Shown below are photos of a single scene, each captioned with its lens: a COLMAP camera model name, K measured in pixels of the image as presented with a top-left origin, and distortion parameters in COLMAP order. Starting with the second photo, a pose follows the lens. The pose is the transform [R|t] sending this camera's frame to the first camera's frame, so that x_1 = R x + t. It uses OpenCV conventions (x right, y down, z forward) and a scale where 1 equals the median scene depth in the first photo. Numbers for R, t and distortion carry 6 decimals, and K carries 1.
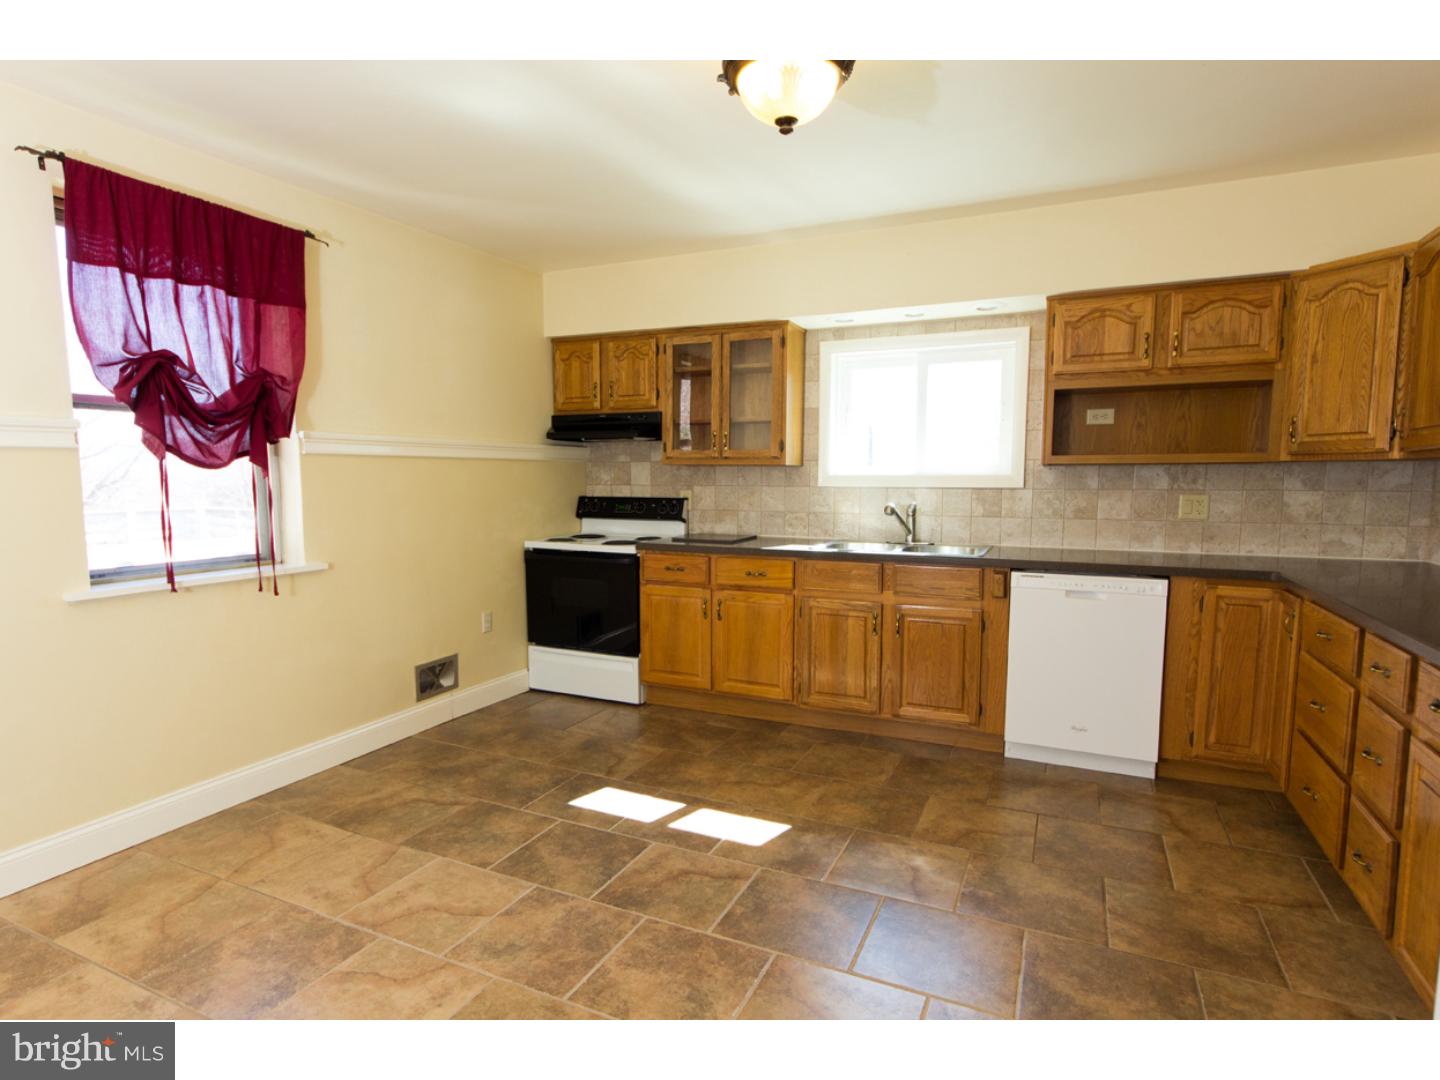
lens RADIAL K [[756.0, 0, 719.9], [0, 756.0, 545.7], [0, 0, 1]] dist [0.004507, 0.001813]
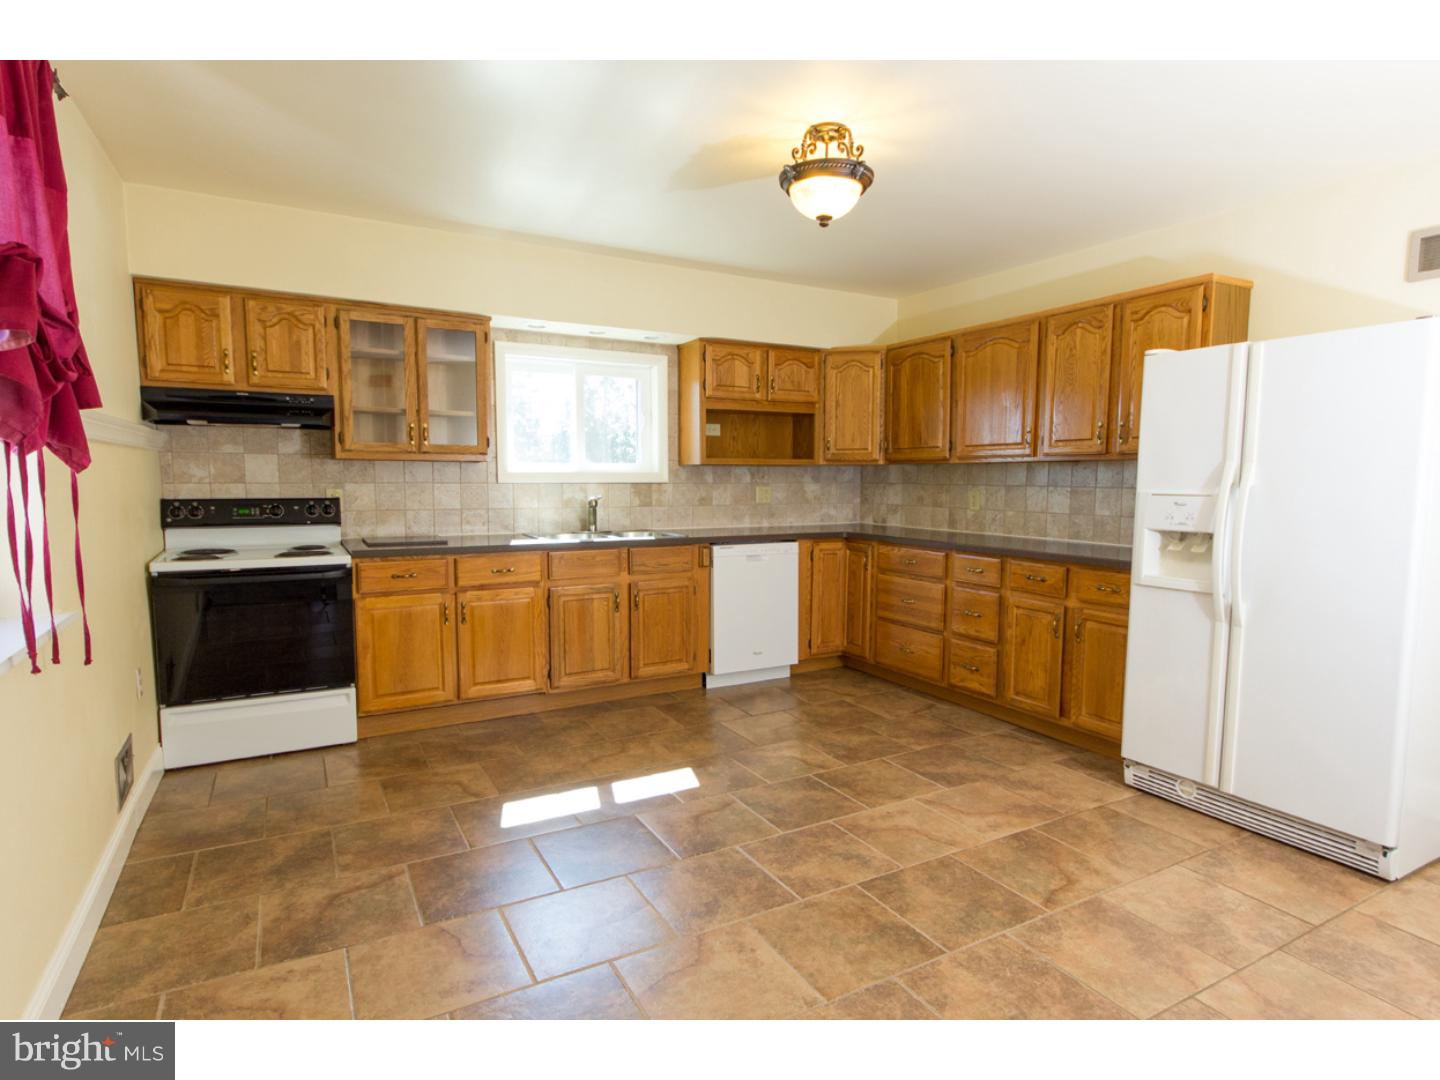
lens RADIAL K [[777.8, 0, 719.0], [0, 777.8, 542.2], [0, 0, 1]] dist [0.006312, 0.000687]
pose [[0.590835, -0.068165, 0.803908, -0.636895], [0.071266, 0.996939, 0.032155, -0.013466], [-0.803639, 0.038293, 0.593884, 0.170970]]
